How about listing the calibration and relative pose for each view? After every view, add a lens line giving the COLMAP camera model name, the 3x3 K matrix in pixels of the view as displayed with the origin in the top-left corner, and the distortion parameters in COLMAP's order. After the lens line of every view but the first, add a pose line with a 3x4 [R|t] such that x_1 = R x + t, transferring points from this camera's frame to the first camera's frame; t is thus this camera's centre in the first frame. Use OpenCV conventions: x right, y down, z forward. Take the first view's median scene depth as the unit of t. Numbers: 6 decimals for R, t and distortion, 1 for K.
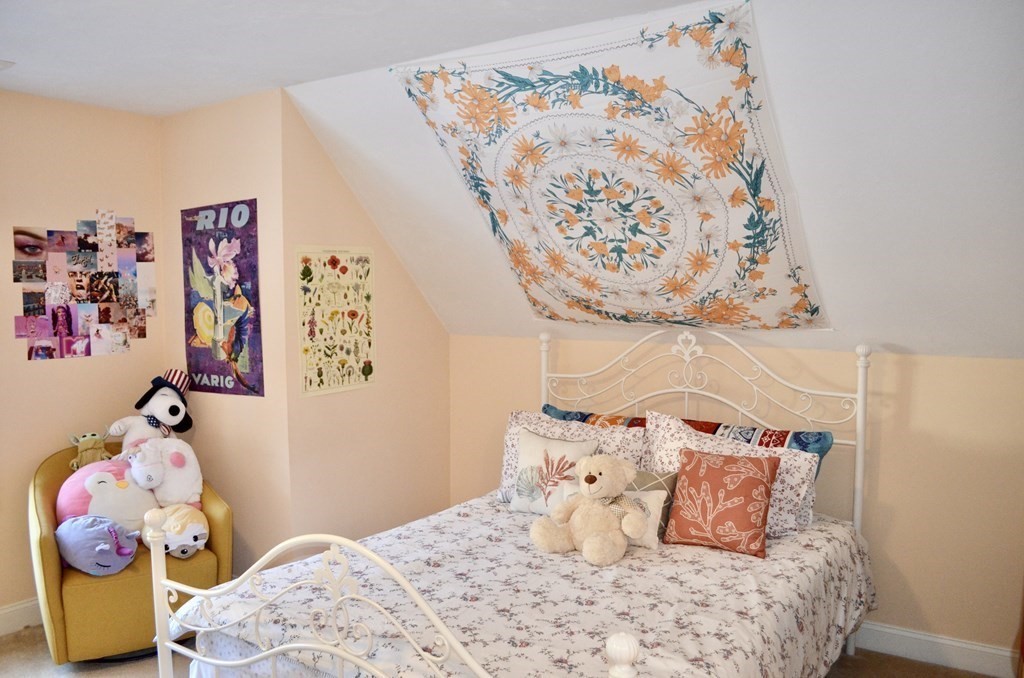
lens RADIAL K [[803.4, 0, 510.5], [0, 803.4, 339.3], [0, 0, 1]] dist [-0.079262, 0.003941]
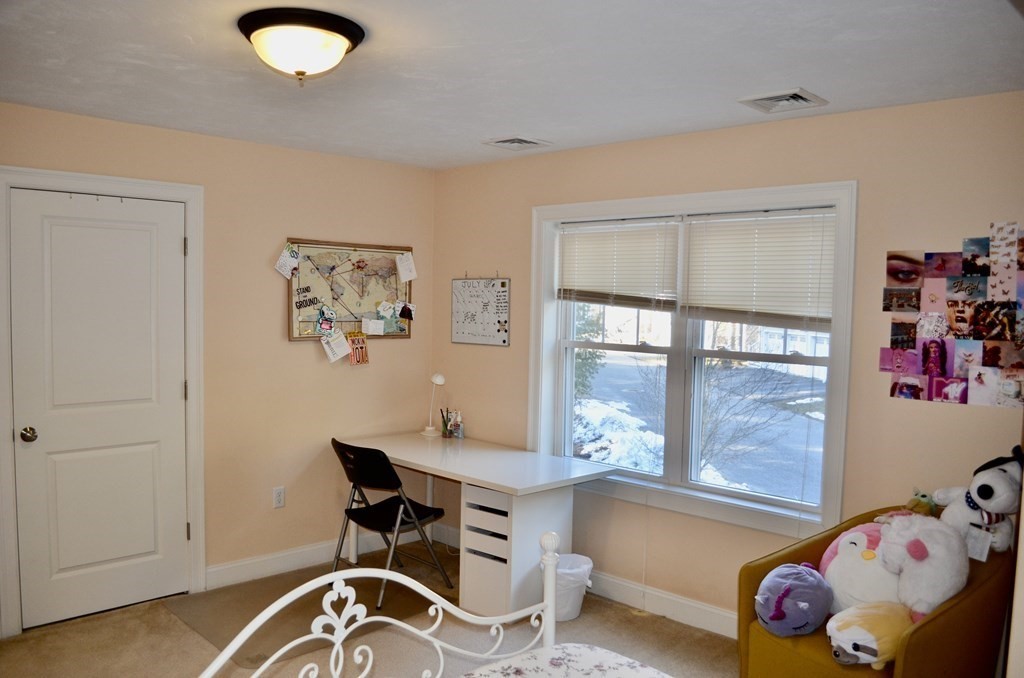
lens RADIAL K [[803.4, 0, 509.2], [0, 803.4, 340.1], [0, 0, 1]] dist [-0.079262, 0.003941]
pose [[-0.176786, 0.053121, -0.982815, 0.347202], [-0.081421, 0.994331, 0.068390, -0.062712], [0.980876, 0.092112, -0.171458, 0.678660]]
